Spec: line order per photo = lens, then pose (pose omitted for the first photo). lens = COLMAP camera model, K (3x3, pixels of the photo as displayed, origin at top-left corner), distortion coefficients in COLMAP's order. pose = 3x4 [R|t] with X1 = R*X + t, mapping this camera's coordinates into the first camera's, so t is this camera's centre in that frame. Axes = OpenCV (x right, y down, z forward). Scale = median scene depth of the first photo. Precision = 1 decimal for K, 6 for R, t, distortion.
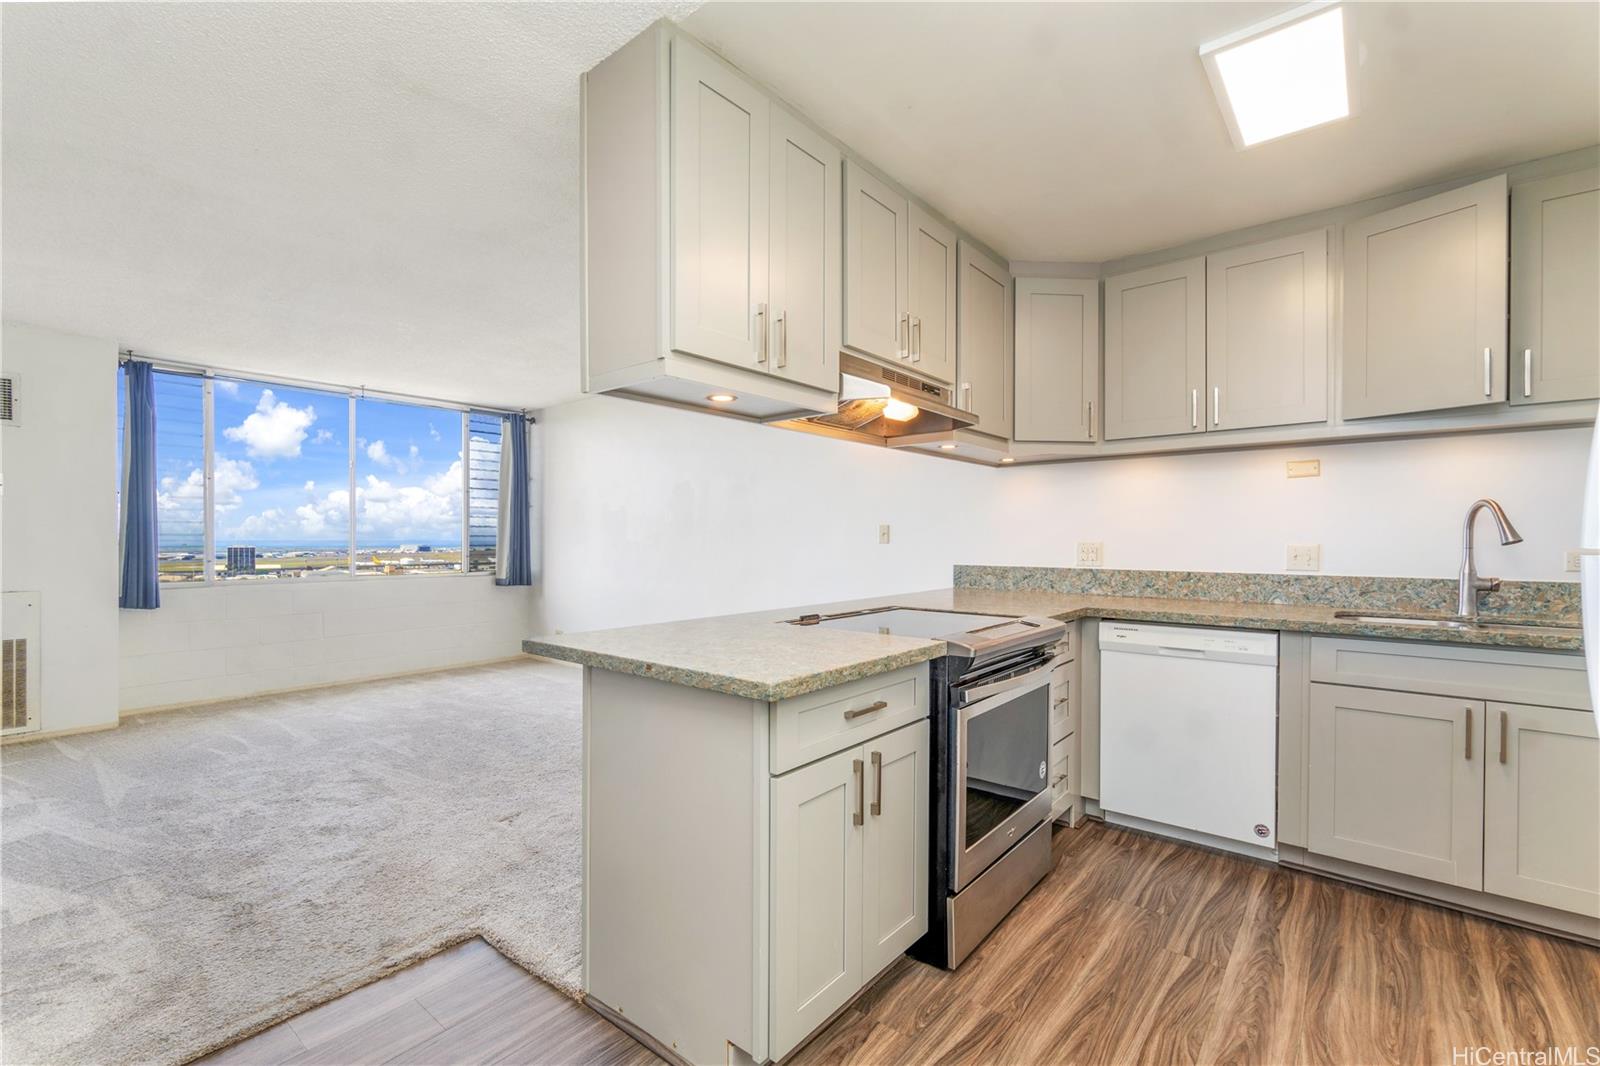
lens RADIAL K [[689.6, 0, 807.4], [0, 689.6, 582.1], [0, 0, 1]] dist [0.009614, 0.001129]
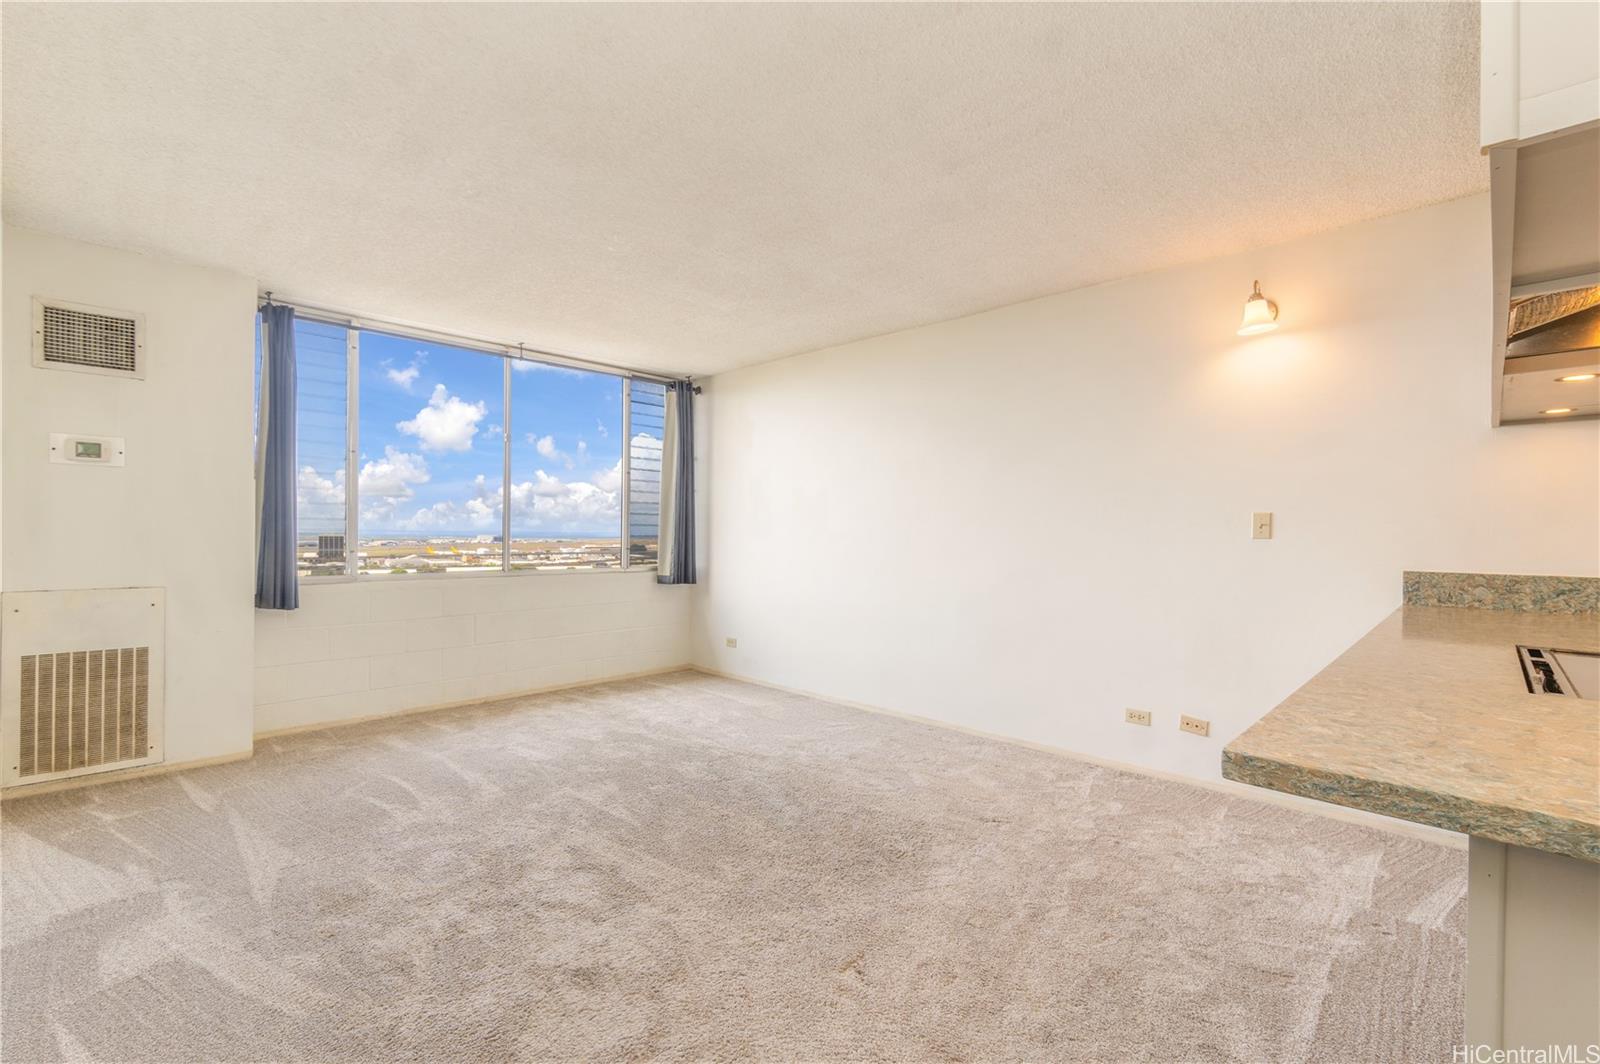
lens RADIAL K [[689.6, 0, 819.4], [0, 689.6, 578.6], [0, 0, 1]] dist [0.009614, 0.001129]
pose [[0.997529, 0.015760, -0.068461, -0.272960], [-0.015592, 0.999874, 0.002993, -0.009234], [0.068500, -0.001918, 0.997649, 0.236257]]
